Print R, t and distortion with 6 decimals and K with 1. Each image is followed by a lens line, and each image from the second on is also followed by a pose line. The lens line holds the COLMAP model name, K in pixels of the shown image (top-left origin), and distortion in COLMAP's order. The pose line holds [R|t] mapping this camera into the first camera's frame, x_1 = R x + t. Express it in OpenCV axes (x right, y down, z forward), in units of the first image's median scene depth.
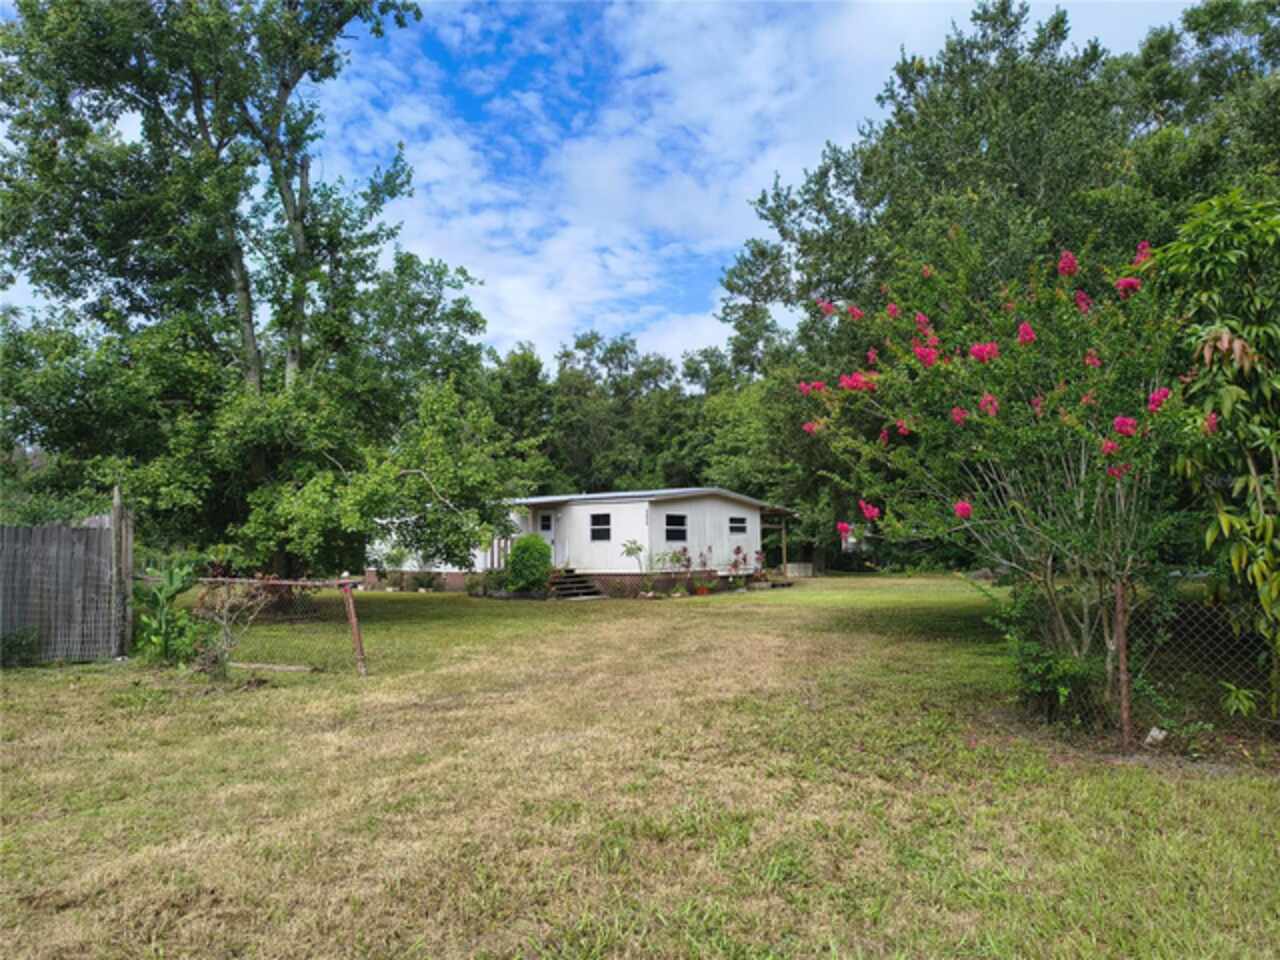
lens RADIAL K [[882.0, 0, 634.8], [0, 882.0, 479.6], [0, 0, 1]] dist [0.053354, -0.059974]
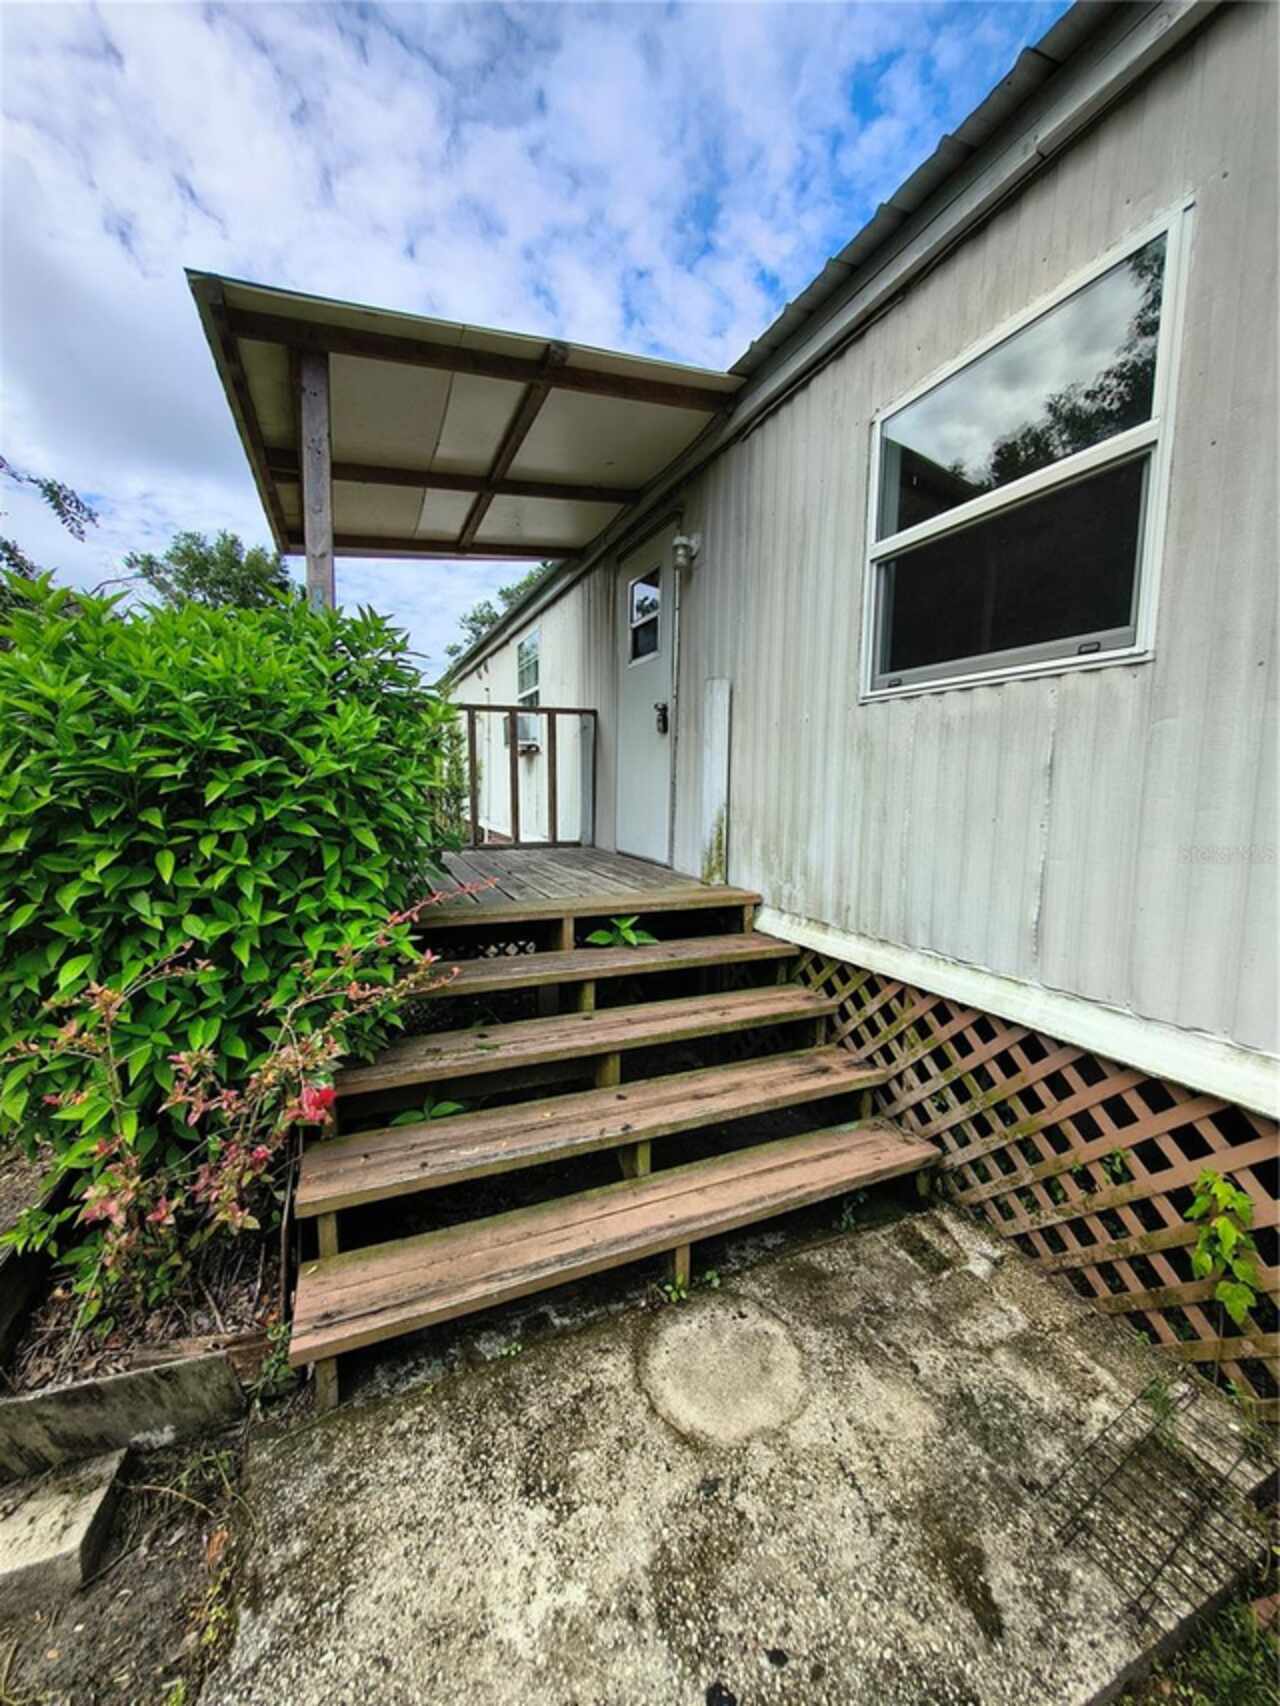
lens RADIAL K [[639.0, 0, 633.9], [0, 639.0, 851.4], [0, 0, 1]] dist [0.000358, 0.000012]
pose [[0.873866, 0.067474, -0.481461, -0.036246], [0.026587, 0.982208, 0.185907, 0.073795], [0.485439, -0.175259, 0.856524, 0.900263]]
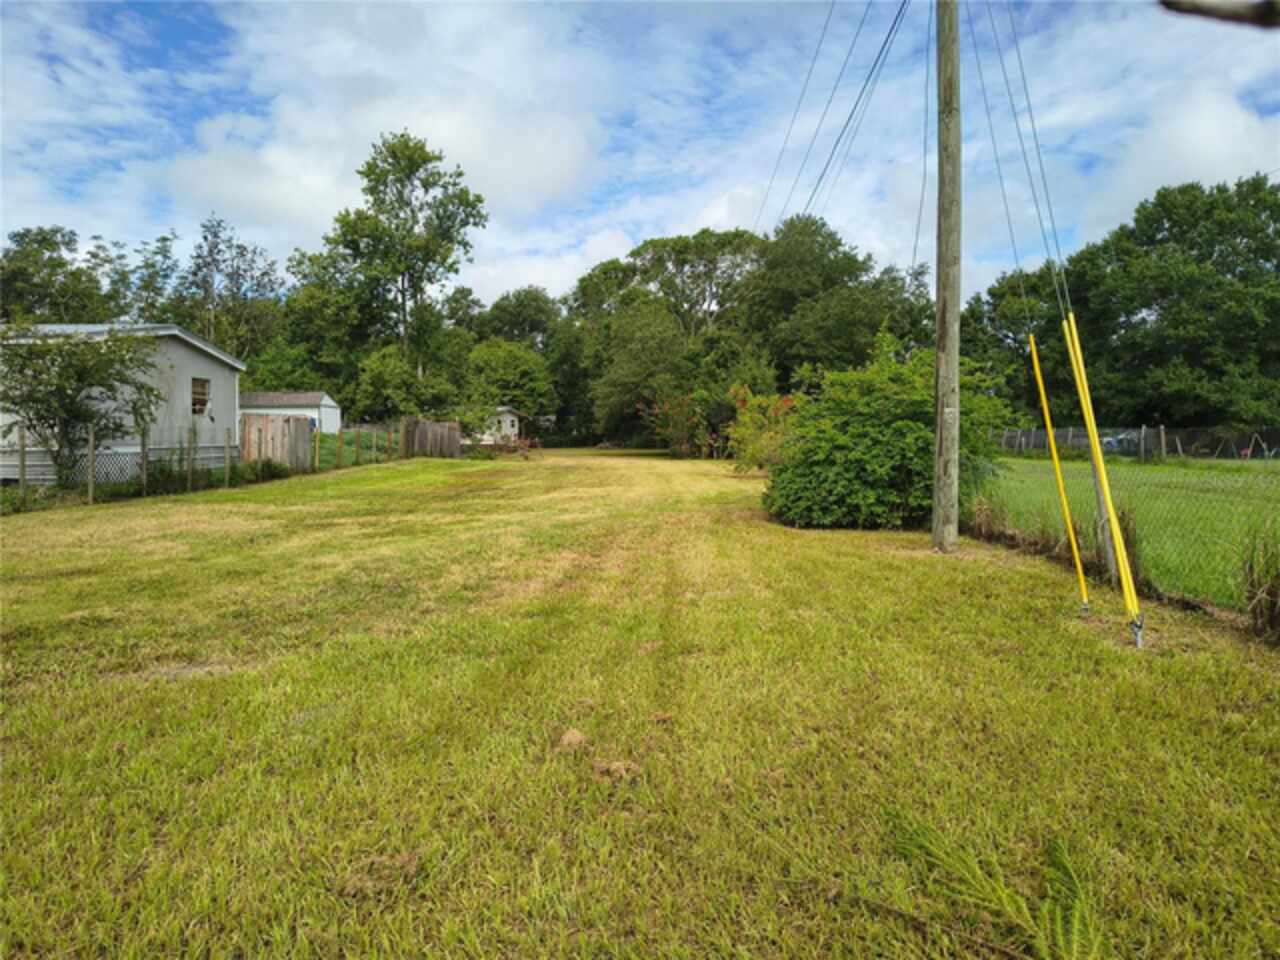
lens RADIAL K [[882.0, 0, 649.3], [0, 882.0, 471.8], [0, 0, 1]] dist [0.053354, -0.059974]
pose [[0.855930, -0.011054, 0.516974, -0.799961], [-0.050079, 0.993300, 0.104153, -0.082539], [-0.514661, -0.115037, 0.849641, -1.160209]]
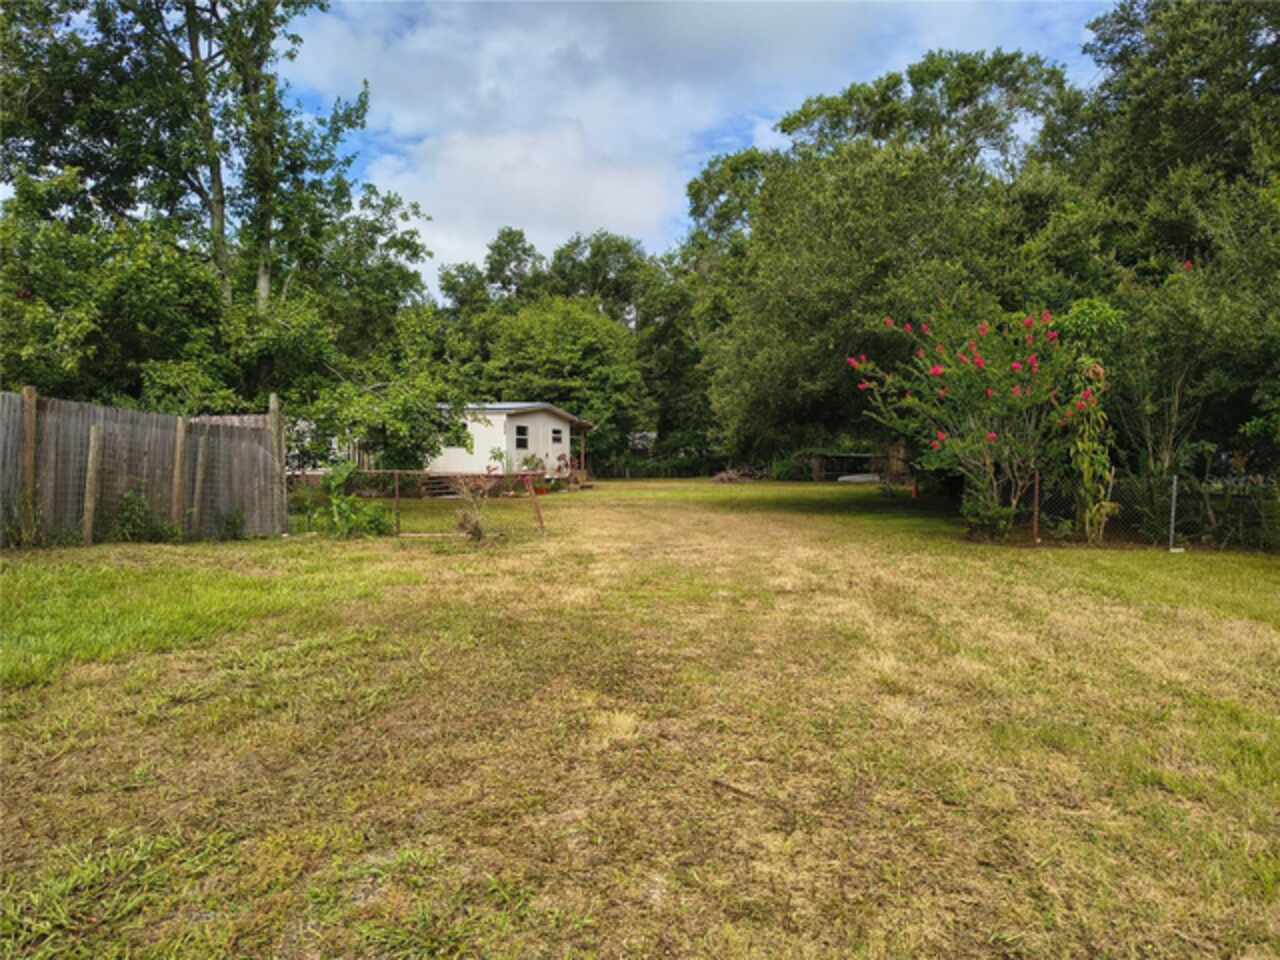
lens RADIAL K [[882.0, 0, 652.1], [0, 882.0, 479.0], [0, 0, 1]] dist [0.053354, -0.059974]
pose [[0.914958, 0.005134, 0.403518, -0.260629], [-0.046223, 0.994671, 0.092153, -0.005463], [-0.400894, -0.102968, 0.910319, -0.130281]]
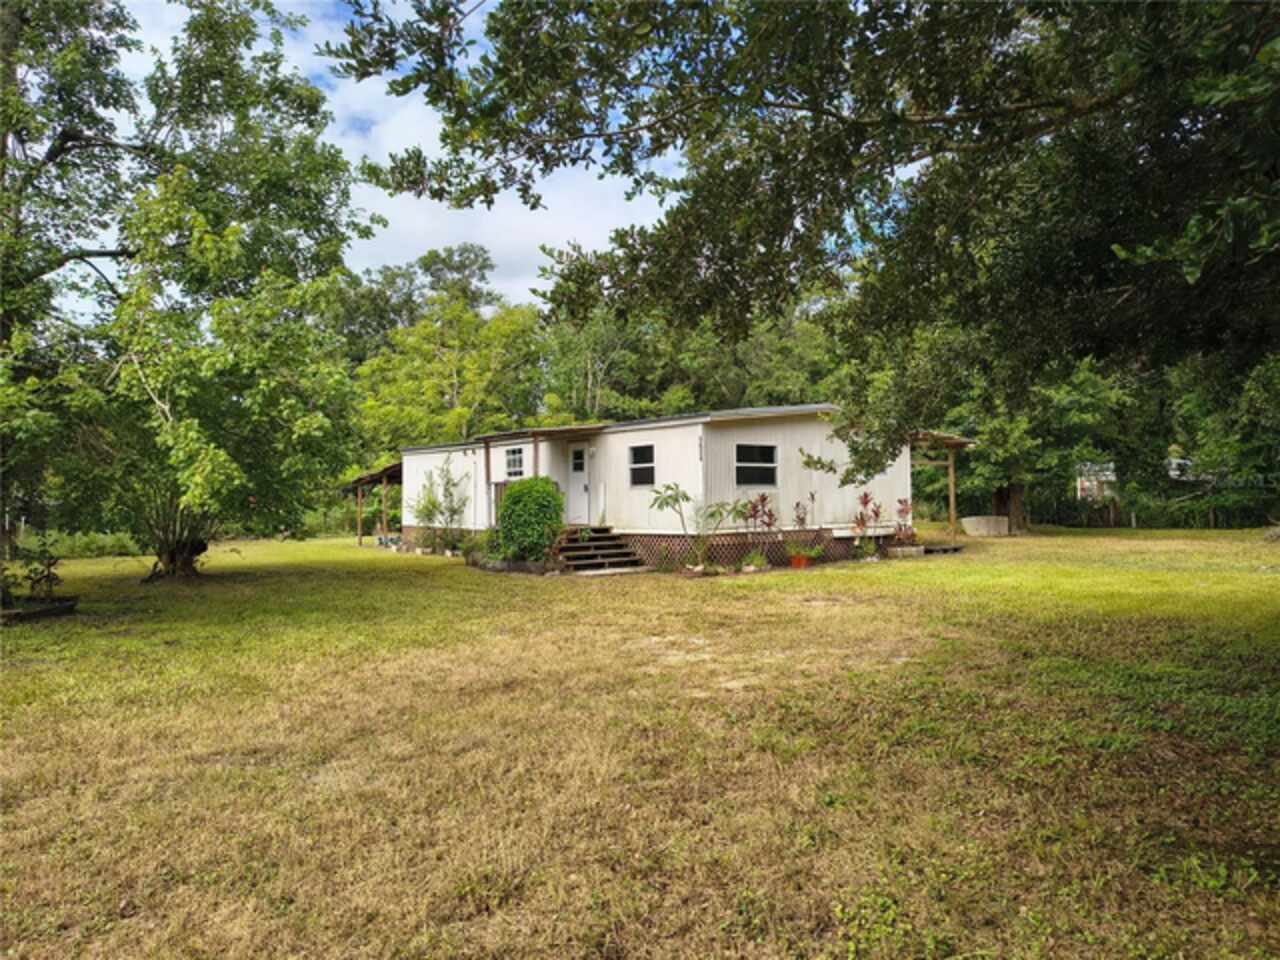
lens RADIAL K [[882.0, 0, 660.1], [0, 882.0, 473.2], [0, 0, 1]] dist [0.053354, -0.059974]
pose [[0.975344, -0.012297, -0.220349, 0.119344], [0.023000, 0.998673, 0.046074, 0.028576], [0.219490, -0.050006, 0.974332, 0.342452]]
